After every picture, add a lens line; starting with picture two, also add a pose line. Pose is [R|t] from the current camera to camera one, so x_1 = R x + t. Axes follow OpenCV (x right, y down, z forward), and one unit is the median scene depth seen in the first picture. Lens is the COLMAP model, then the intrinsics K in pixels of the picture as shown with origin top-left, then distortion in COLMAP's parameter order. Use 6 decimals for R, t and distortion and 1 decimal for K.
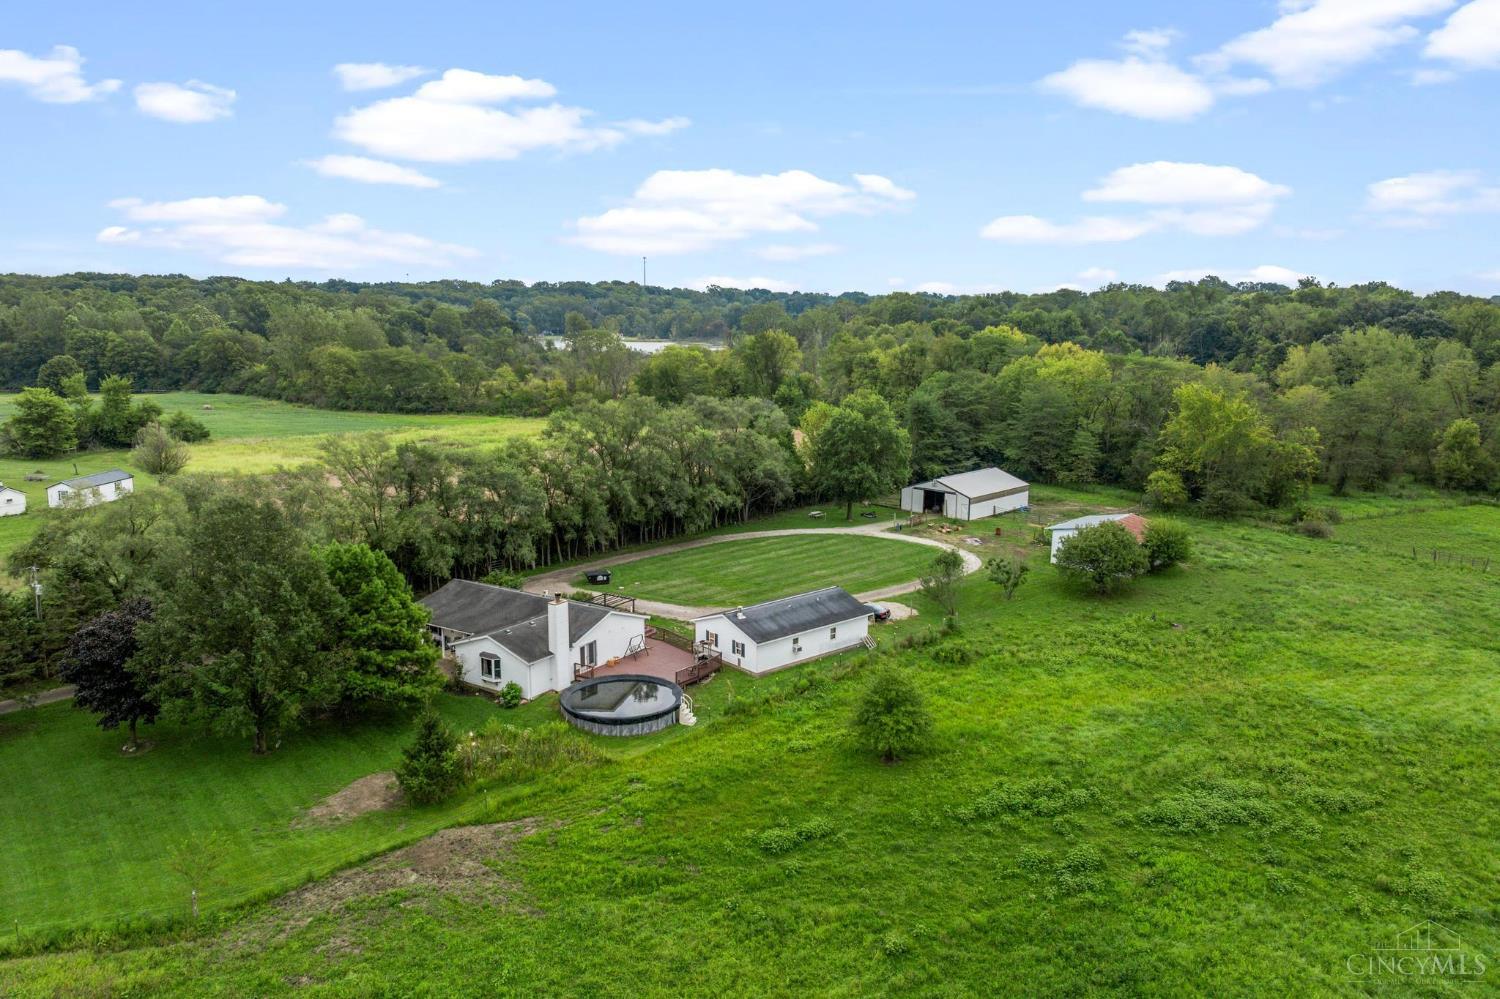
lens RADIAL K [[1082.5, 0, 750.0], [0, 1082.5, 499.5], [0, 0, 1]] dist [-0.024319, 0.003043]
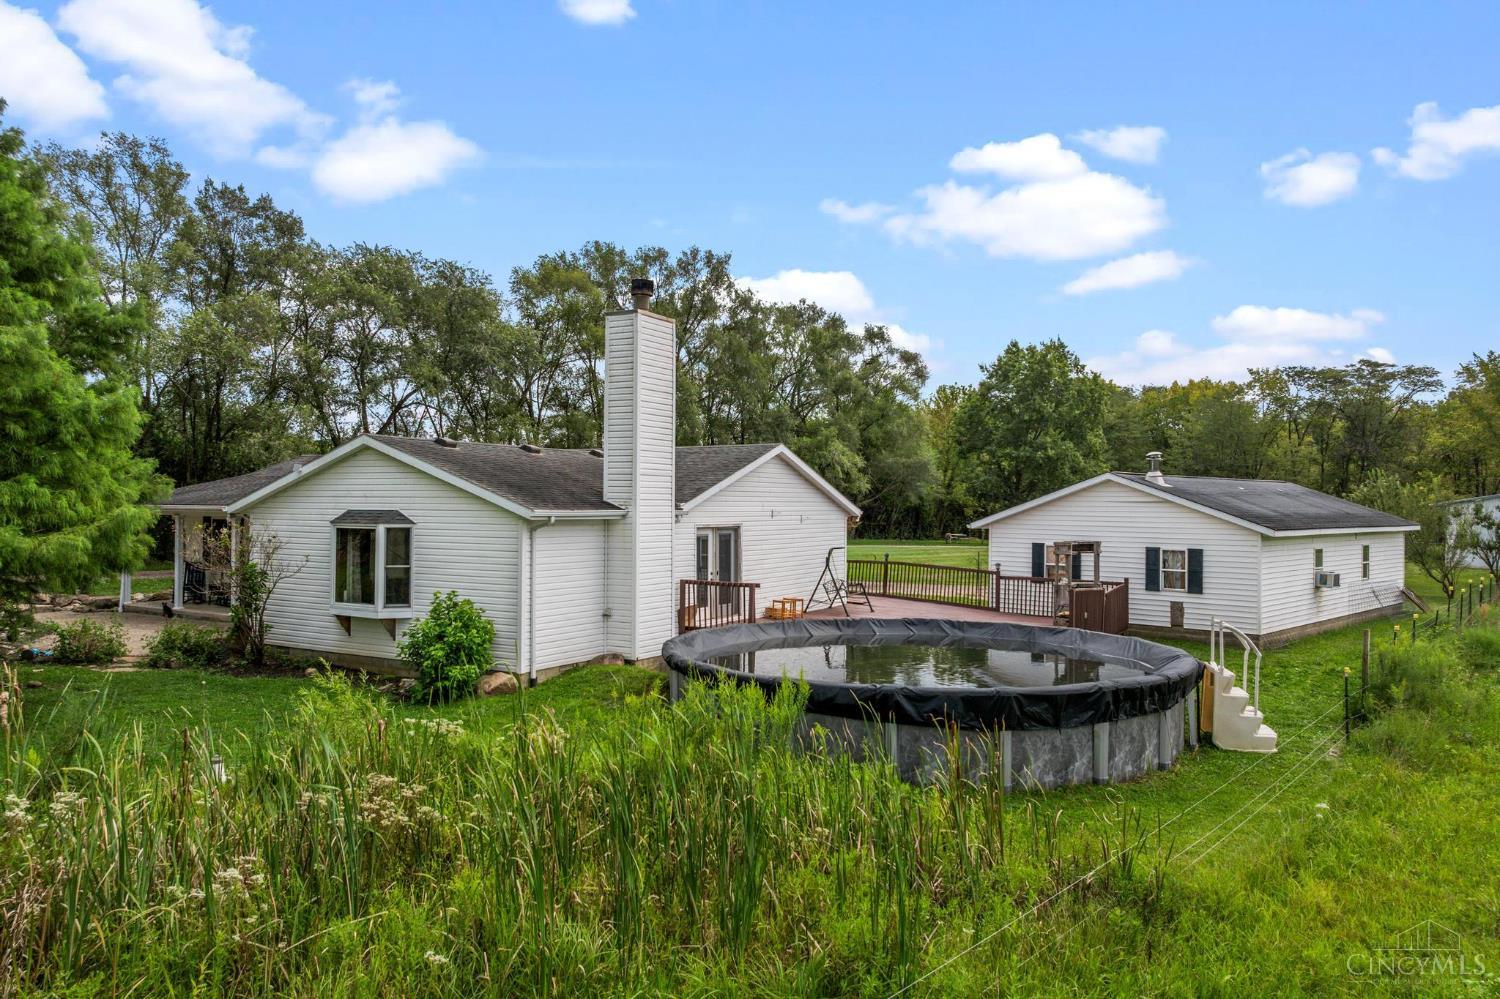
lens RADIAL K [[1082.5, 0, 750.0], [0, 1082.5, 499.5], [0, 0, 1]] dist [-0.024319, 0.003043]
pose [[0.998492, 0.001180, 0.054881, -0.162262], [0.008834, 0.983285, -0.181861, 0.184395], [-0.054178, 0.182072, 0.981792, 0.731082]]
